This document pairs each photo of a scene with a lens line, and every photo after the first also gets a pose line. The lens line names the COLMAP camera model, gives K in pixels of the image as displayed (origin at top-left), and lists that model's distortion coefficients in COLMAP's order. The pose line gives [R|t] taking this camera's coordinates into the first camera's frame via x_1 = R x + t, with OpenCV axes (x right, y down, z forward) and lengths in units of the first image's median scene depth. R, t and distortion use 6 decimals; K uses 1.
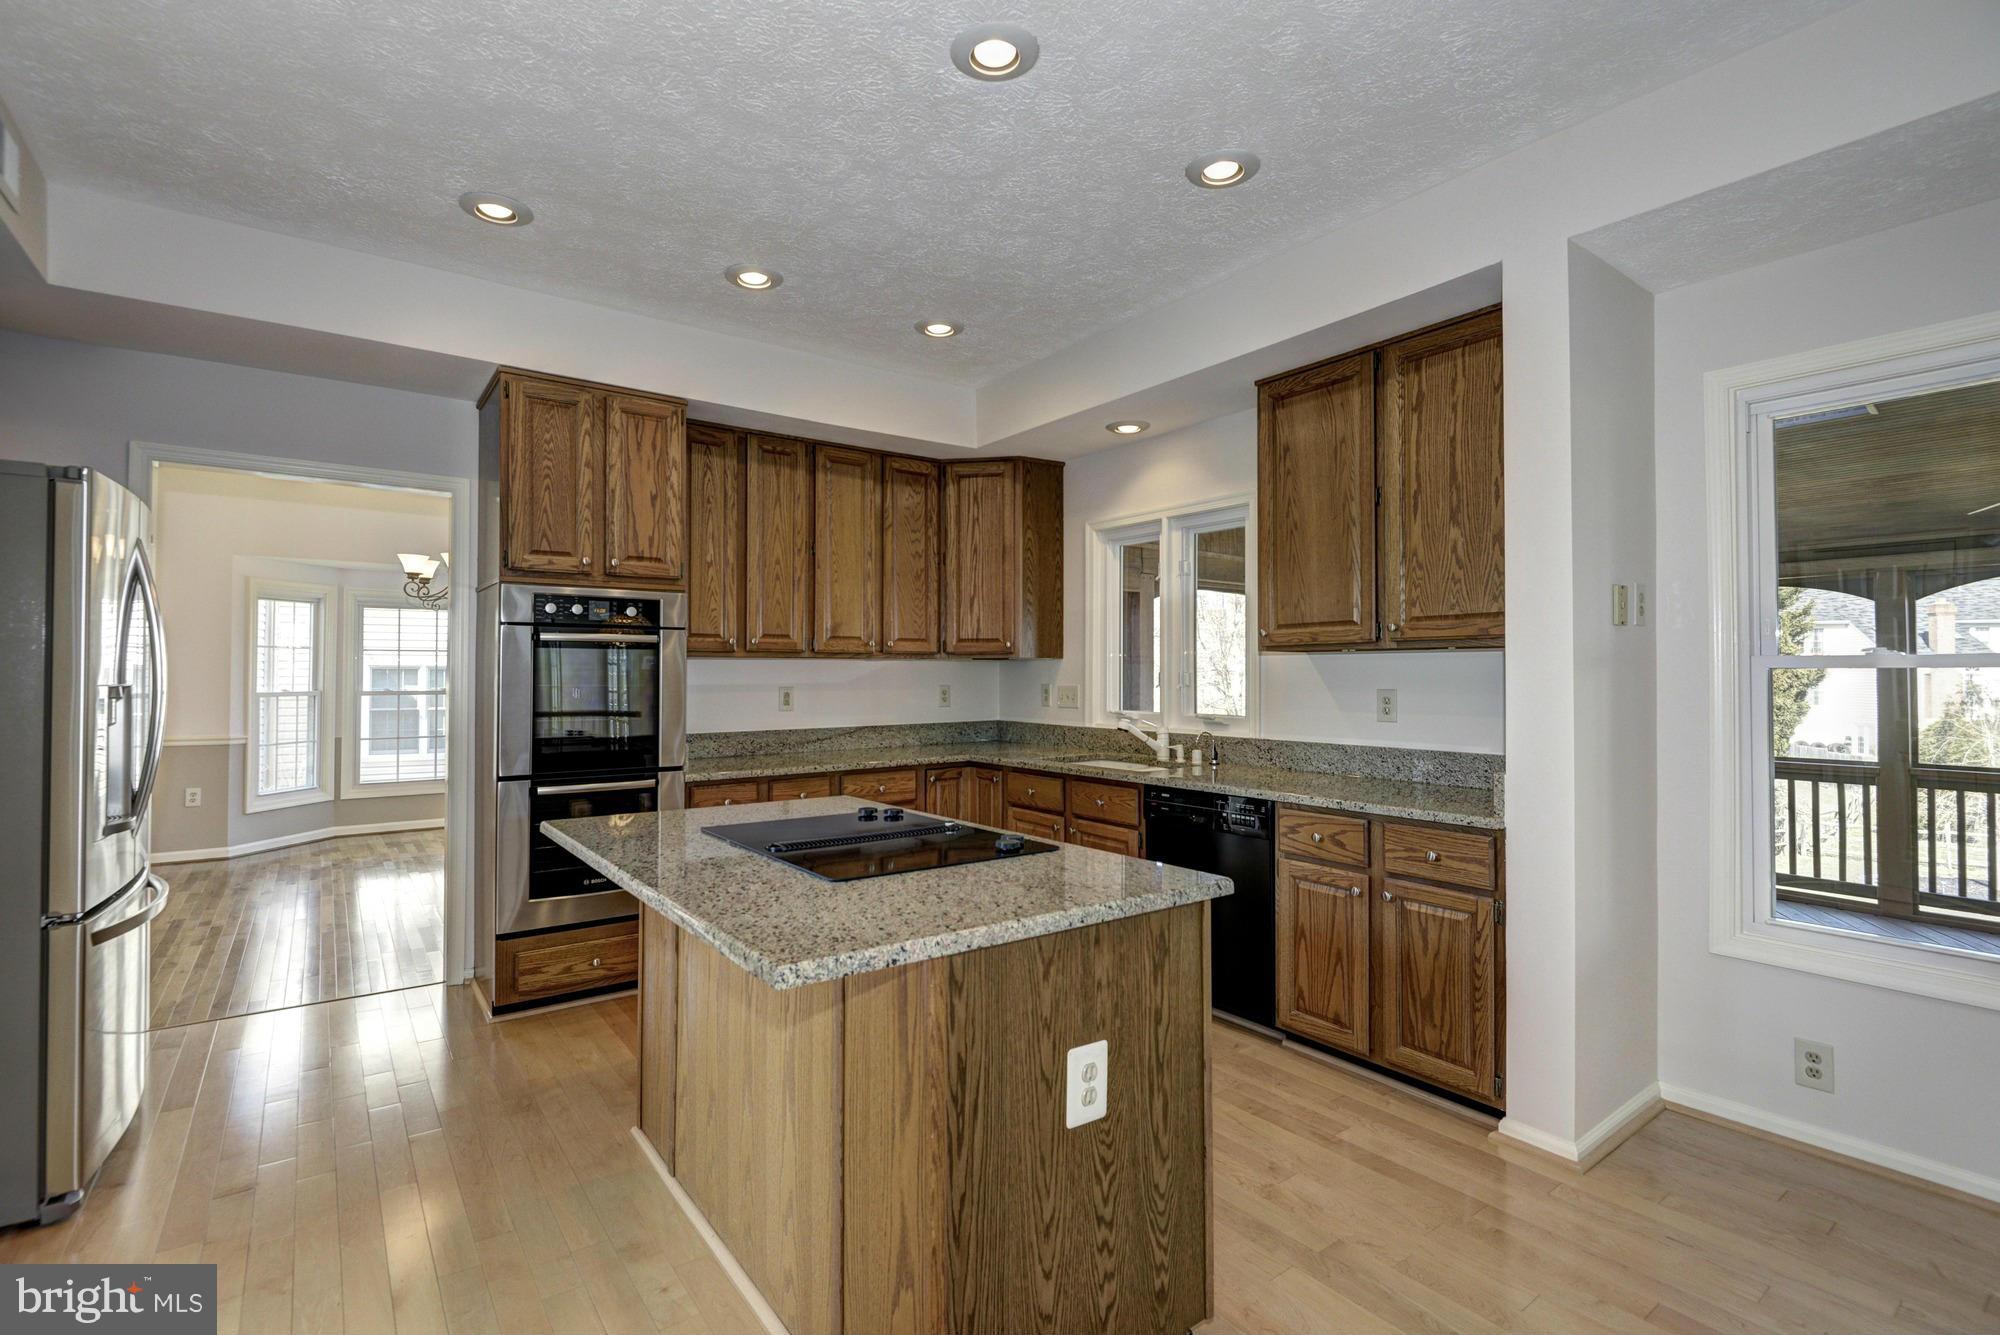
lens RADIAL K [[908.4, 0, 1007.9], [0, 908.4, 663.9], [0, 0, 1]] dist [0.000350, -0.000151]
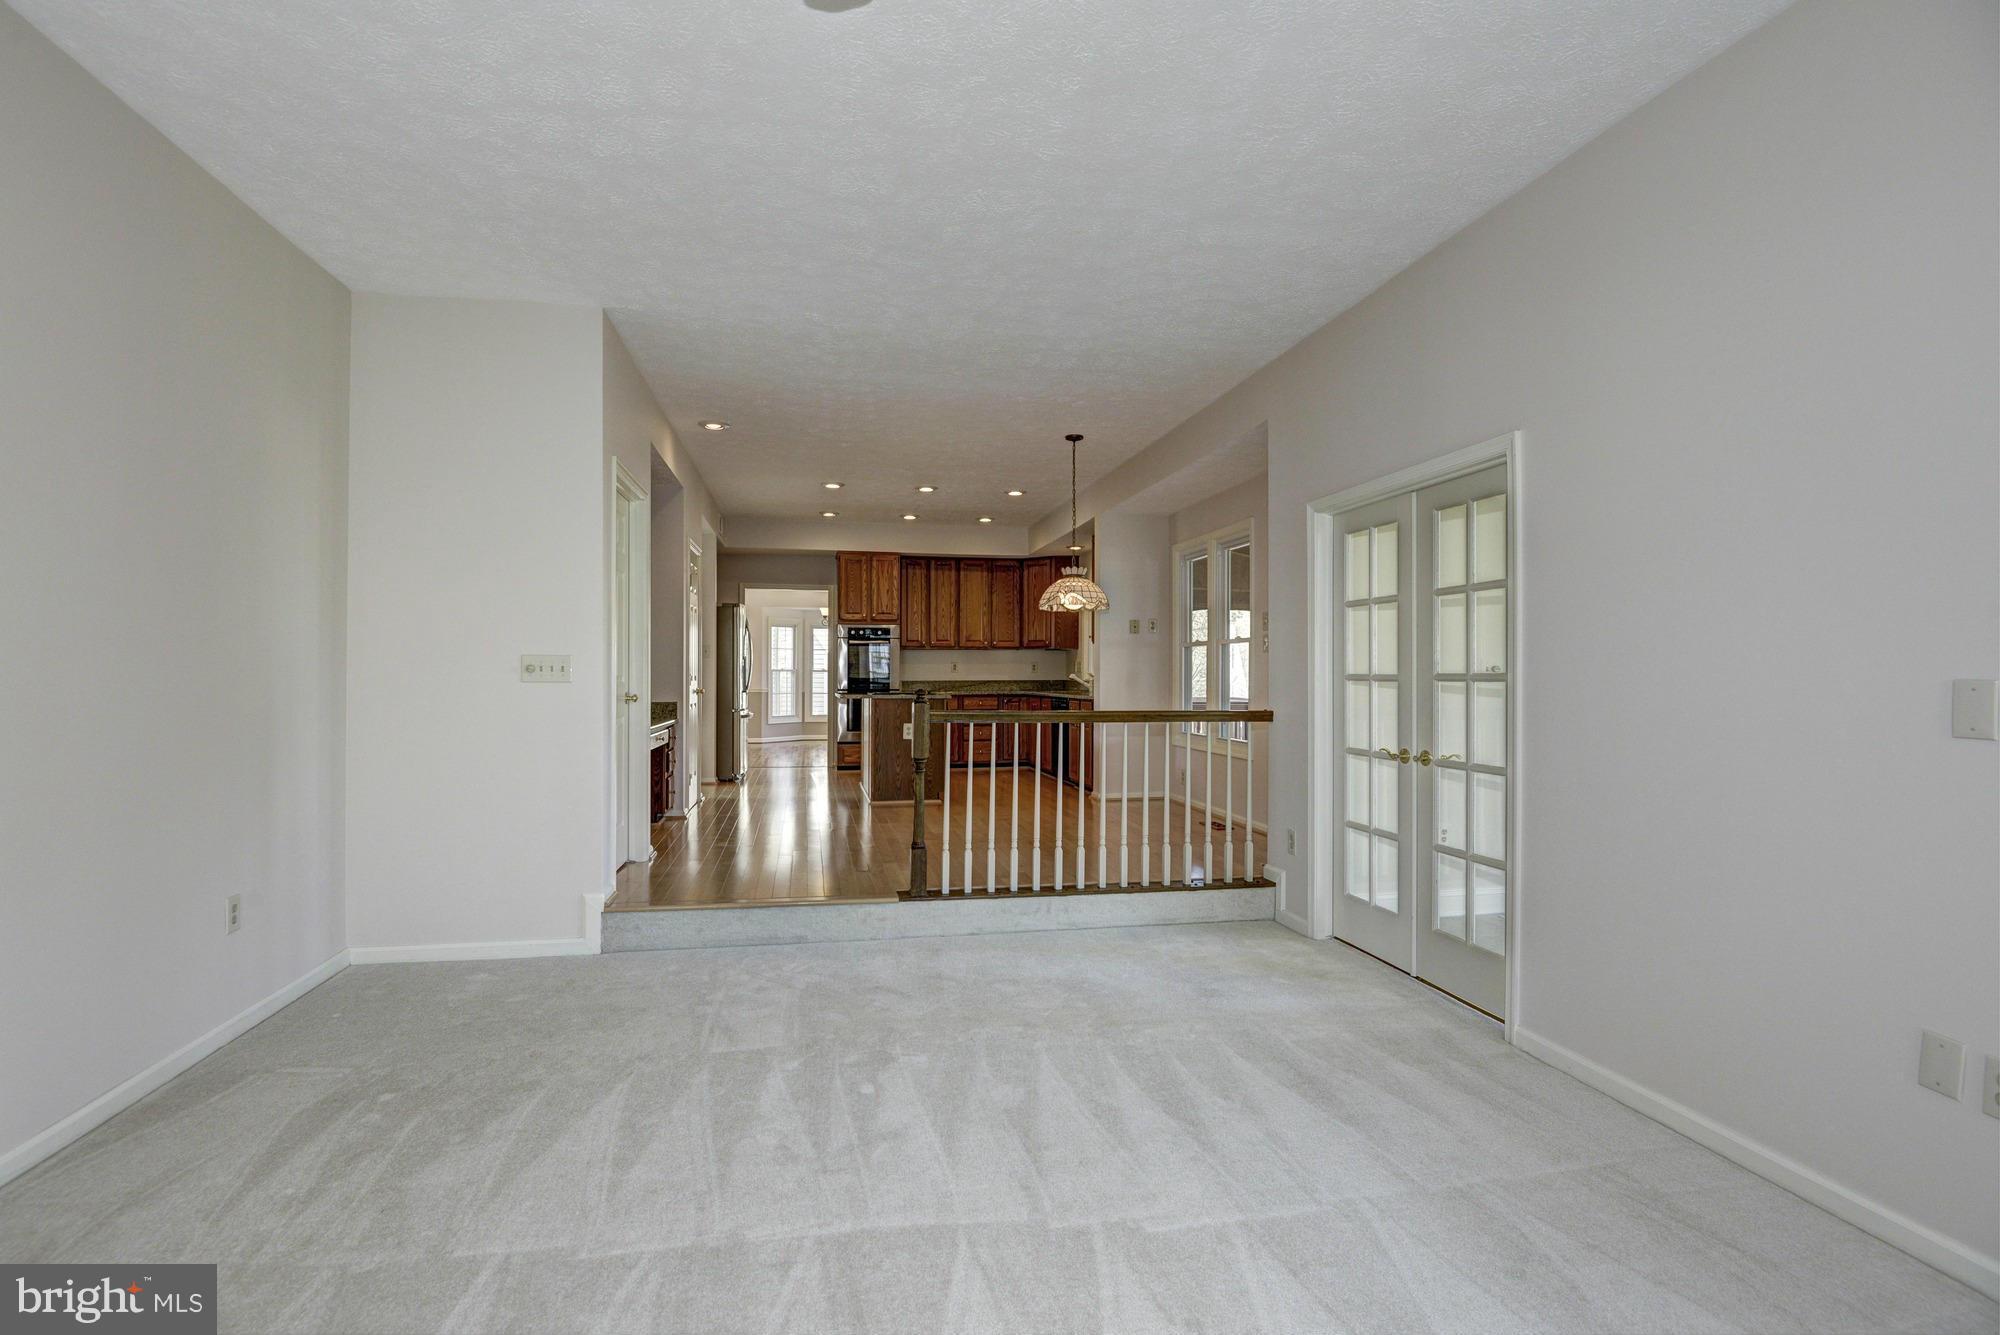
lens RADIAL K [[909.9, 0, 1000.9], [0, 909.9, 675.6], [0, 0, 1]] dist [-0.014516, -0.000306]
pose [[0.904160, 0.003367, -0.427182, 0.909579], [0.001643, 0.999934, 0.011358, 0.034822], [0.427192, -0.010972, 0.904094, -1.114397]]
